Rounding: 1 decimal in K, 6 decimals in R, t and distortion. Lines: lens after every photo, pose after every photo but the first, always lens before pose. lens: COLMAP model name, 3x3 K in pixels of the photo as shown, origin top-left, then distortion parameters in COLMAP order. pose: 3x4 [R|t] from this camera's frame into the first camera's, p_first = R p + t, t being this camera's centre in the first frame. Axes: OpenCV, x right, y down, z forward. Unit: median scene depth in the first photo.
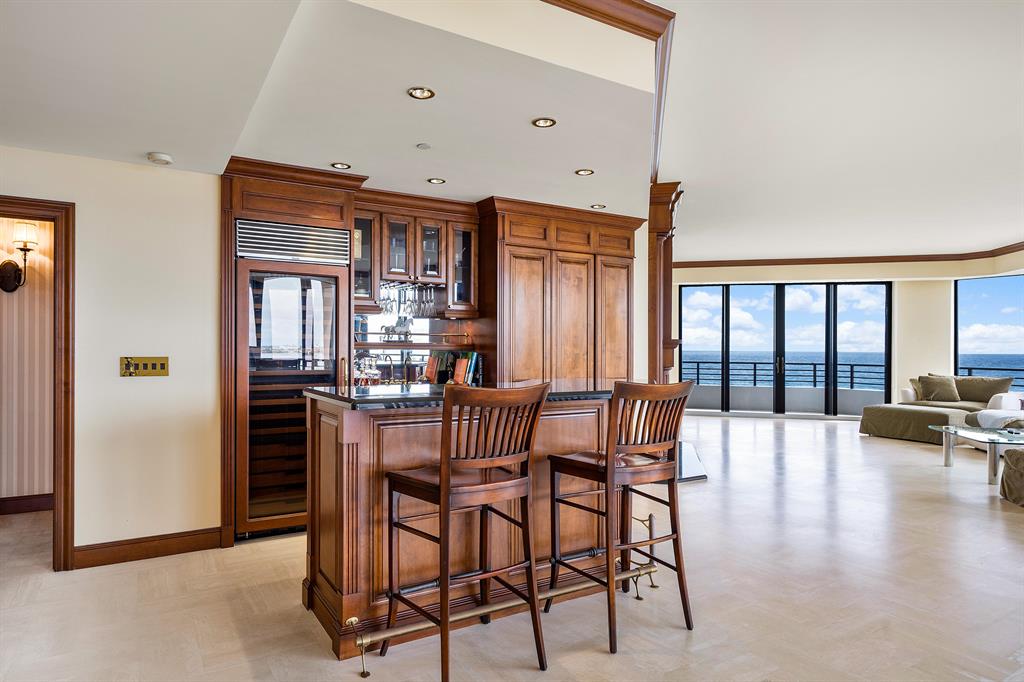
lens RADIAL K [[609.7, 0, 486.2], [0, 609.7, 343.4], [0, 0, 1]] dist [0.002267, 0.002800]
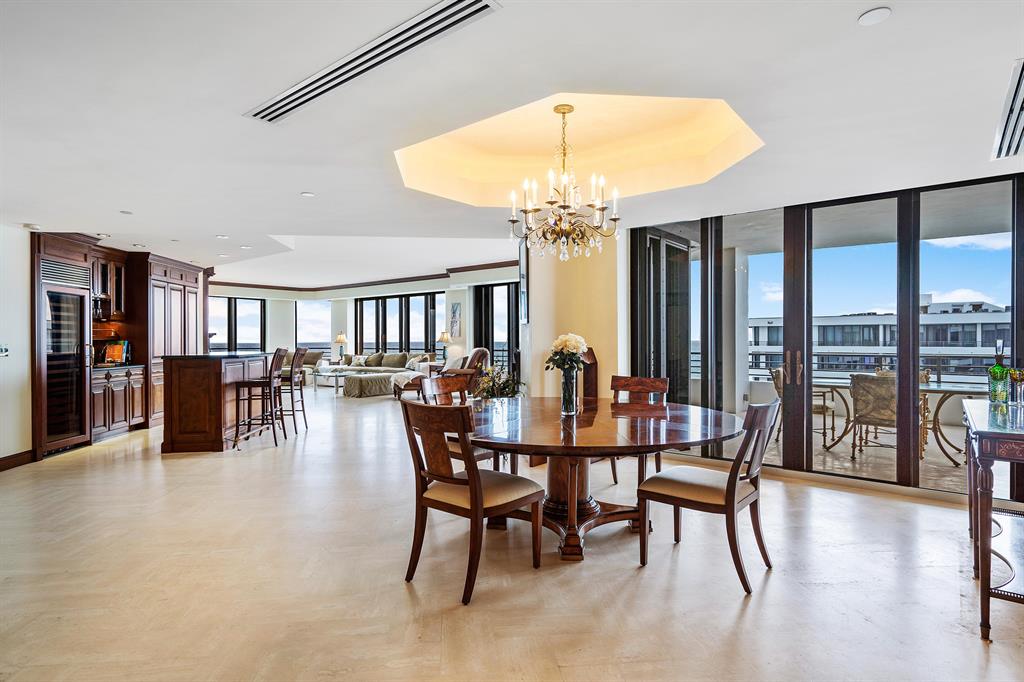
lens RADIAL K [[540.6, 0, 512.0], [0, 540.6, 341.0], [0, 0, 1]] dist [0.000435, -0.000137]
pose [[0.415084, -0.013459, 0.909684, -0.455788], [0.003996, 0.999908, 0.012971, -0.000060], [-0.909775, -0.001749, 0.415099, -0.282494]]
